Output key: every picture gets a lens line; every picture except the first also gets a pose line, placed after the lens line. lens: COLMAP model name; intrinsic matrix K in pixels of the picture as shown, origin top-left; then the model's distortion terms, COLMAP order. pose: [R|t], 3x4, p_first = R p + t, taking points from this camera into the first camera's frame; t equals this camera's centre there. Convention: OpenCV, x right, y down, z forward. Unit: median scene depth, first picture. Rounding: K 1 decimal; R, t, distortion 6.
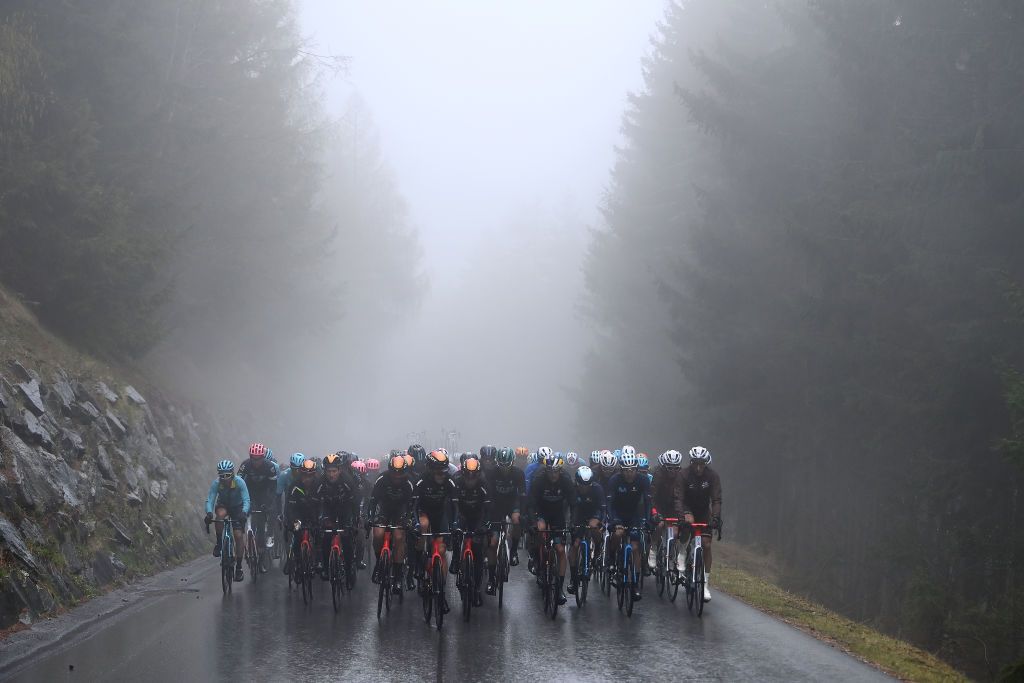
lens RADIAL K [[2128.4, 0, 512.1], [0, 2128.4, 342.0], [0, 0, 1]] dist [-0.041788, 0.000000]
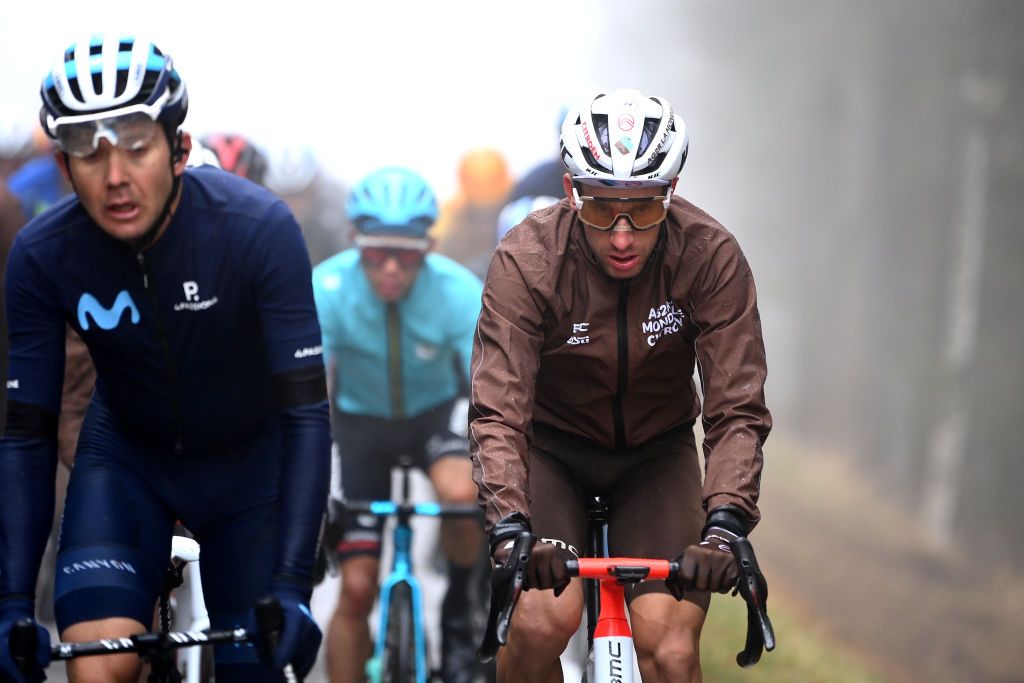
lens RADIAL K [[5908.2, 0, 512.0], [0, 5908.2, 341.6], [0, 0, 1]] dist [0.072001, 0.000000]
pose [[0.998750, -0.011649, 0.048609, 0.058757], [0.011700, 0.999931, -0.000752, 0.069043], [-0.048597, 0.001320, 0.998818, 0.566784]]
